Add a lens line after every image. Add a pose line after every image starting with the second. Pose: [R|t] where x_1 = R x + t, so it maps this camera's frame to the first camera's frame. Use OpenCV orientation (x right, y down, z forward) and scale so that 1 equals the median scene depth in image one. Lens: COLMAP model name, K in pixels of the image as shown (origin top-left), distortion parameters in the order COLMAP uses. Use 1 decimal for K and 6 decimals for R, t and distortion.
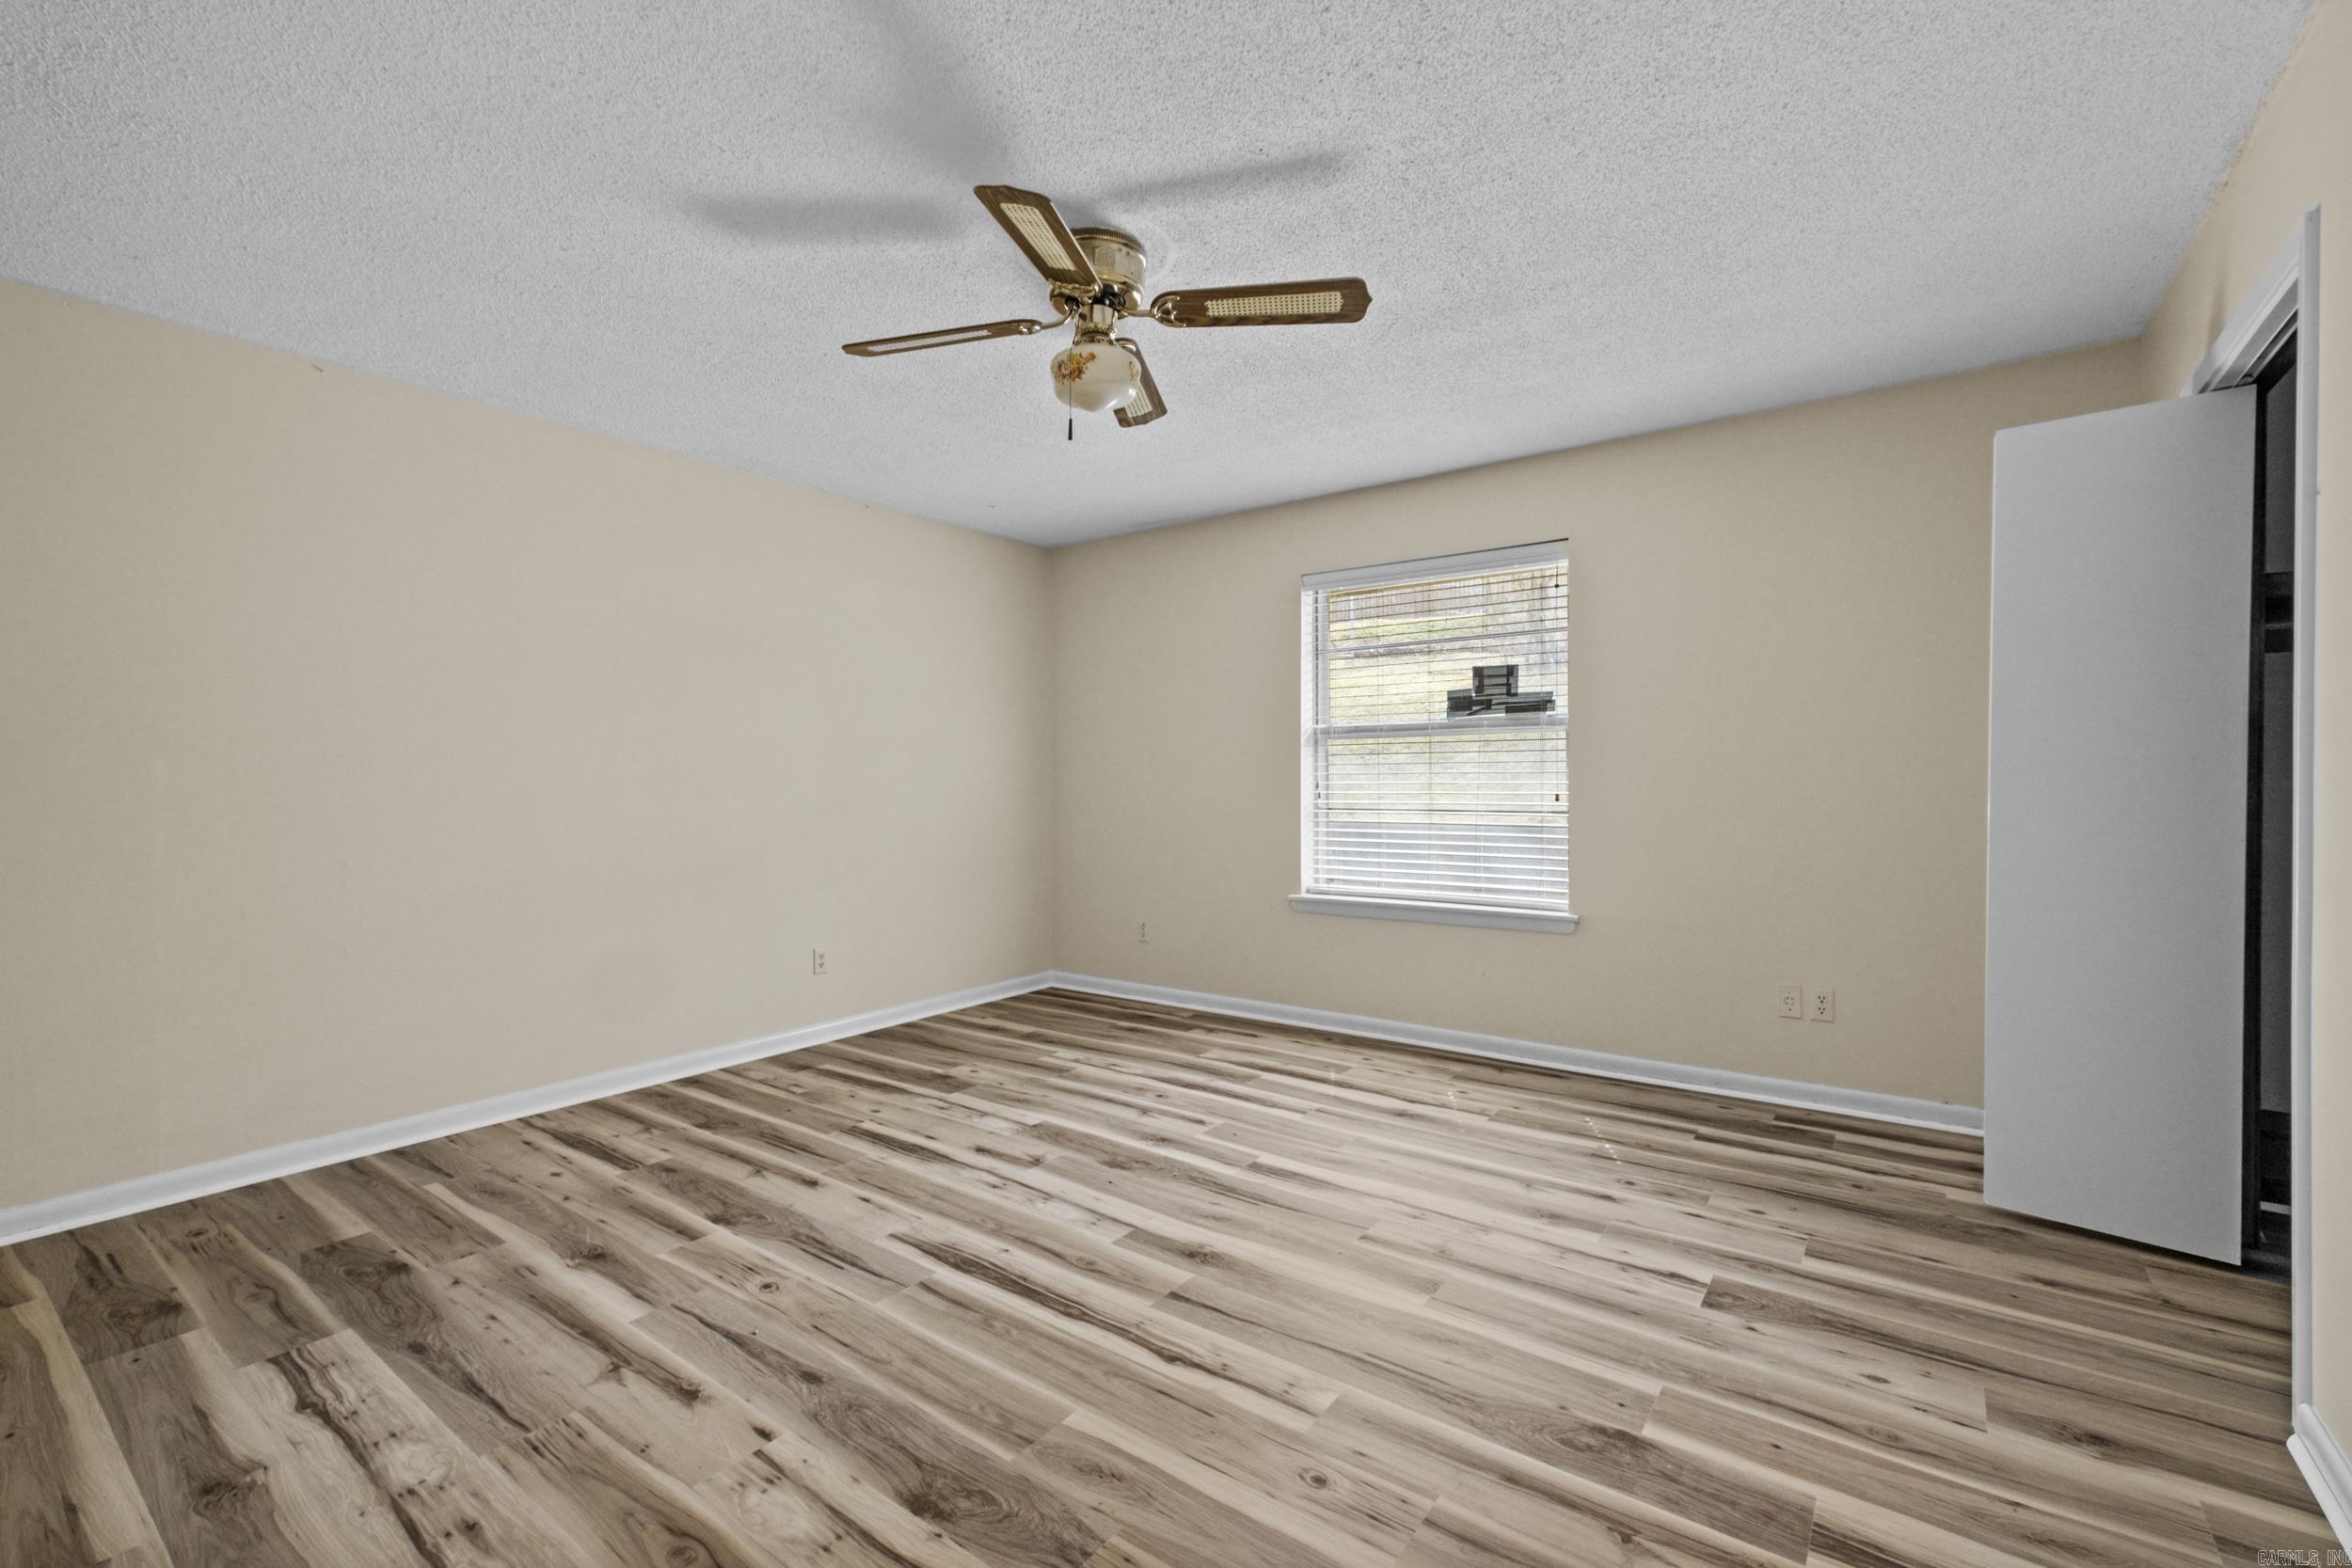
lens RADIAL K [[1023.5, 0, 1173.9], [0, 1023.5, 782.1], [0, 0, 1]] dist [0.006179, -0.002243]
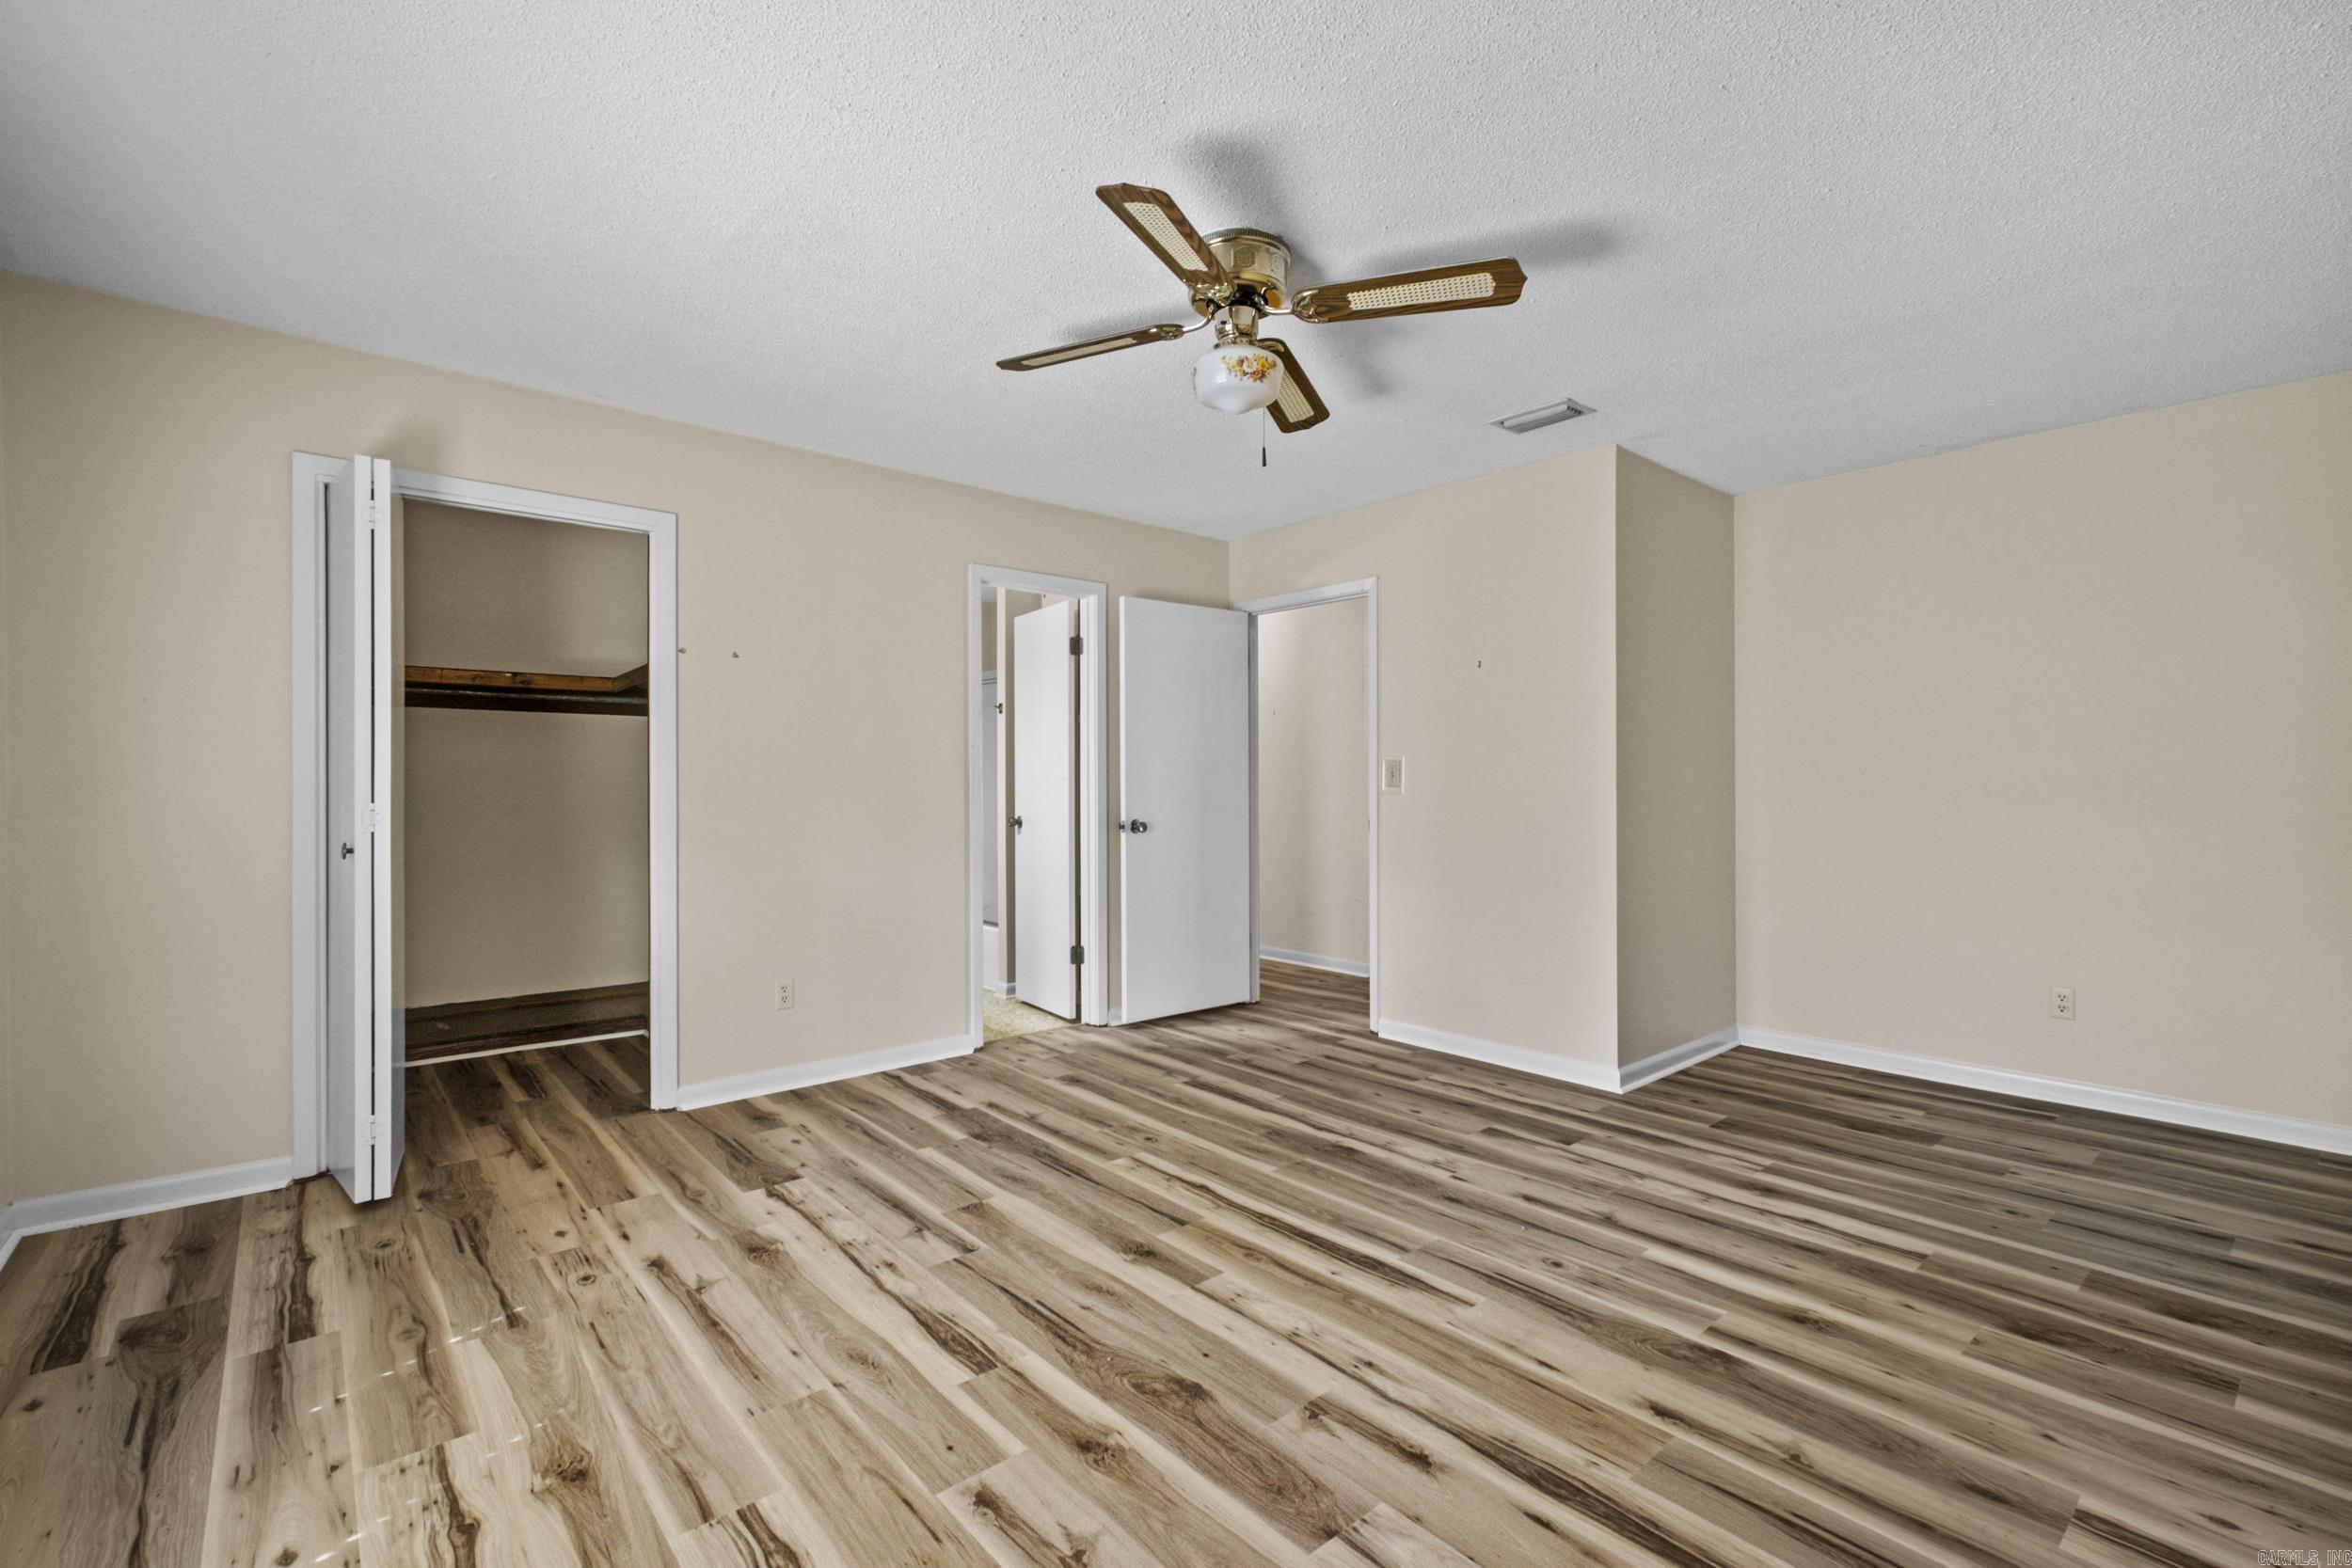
lens RADIAL K [[1023.5, 0, 1176.7], [0, 1023.5, 784.2], [0, 0, 1]] dist [0.006179, -0.002243]
pose [[-0.976668, 0.005466, 0.214687, -0.219963], [0.006260, 0.999976, 0.003019, -0.005670], [-0.214666, 0.004293, -0.976678, 1.896570]]
